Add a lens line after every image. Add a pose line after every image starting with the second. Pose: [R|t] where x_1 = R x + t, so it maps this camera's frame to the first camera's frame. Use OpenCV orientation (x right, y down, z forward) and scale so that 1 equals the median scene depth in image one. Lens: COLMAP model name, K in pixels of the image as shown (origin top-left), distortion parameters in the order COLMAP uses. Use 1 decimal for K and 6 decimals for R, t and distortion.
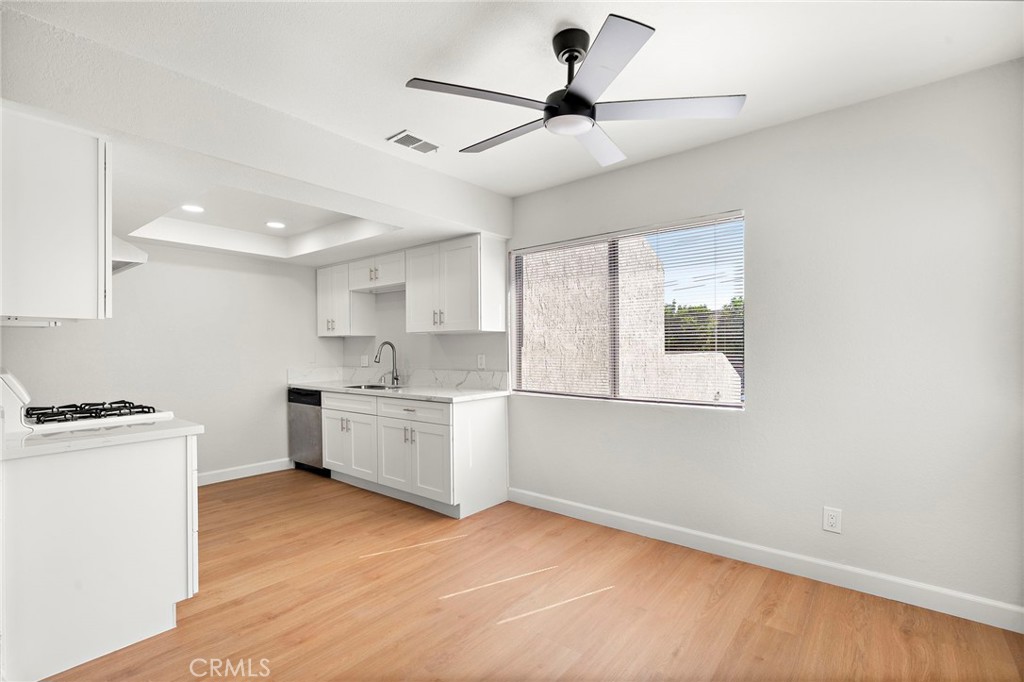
lens RADIAL K [[459.6, 0, 516.4], [0, 459.6, 345.9], [0, 0, 1]] dist [-0.001596, -0.000156]
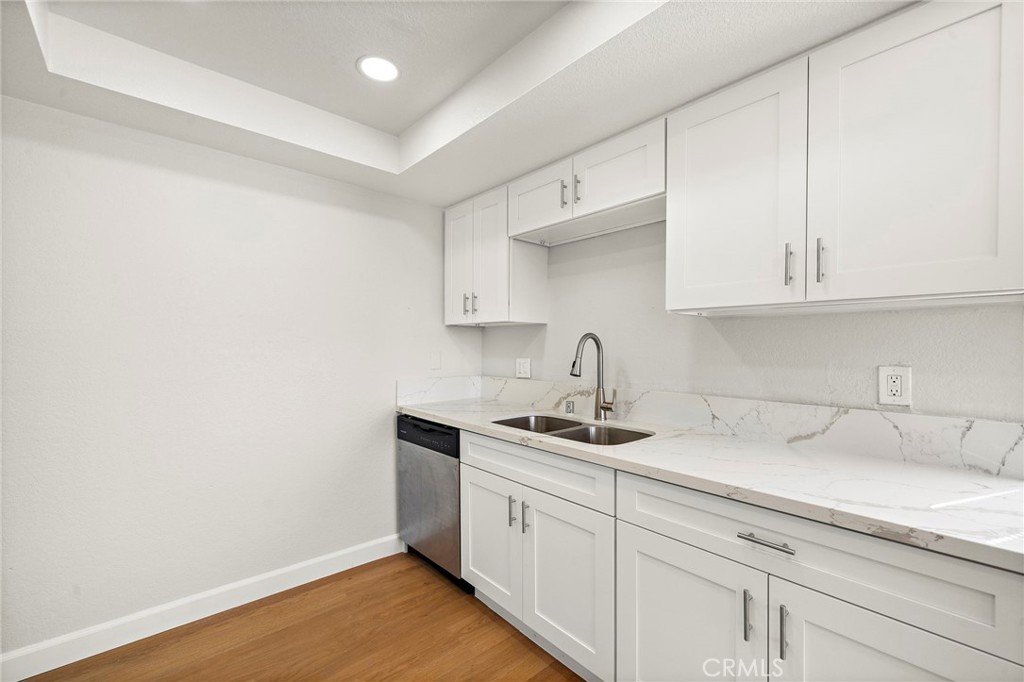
lens RADIAL K [[410.8, 0, 516.5], [0, 410.8, 344.8], [0, 0, 1]] dist [-0.001358, -0.000302]
pose [[0.987123, 0.009729, -0.159667, -0.279417], [-0.009294, 0.999951, 0.003470, 0.002531], [0.159693, -0.001941, 0.987165, 0.537592]]
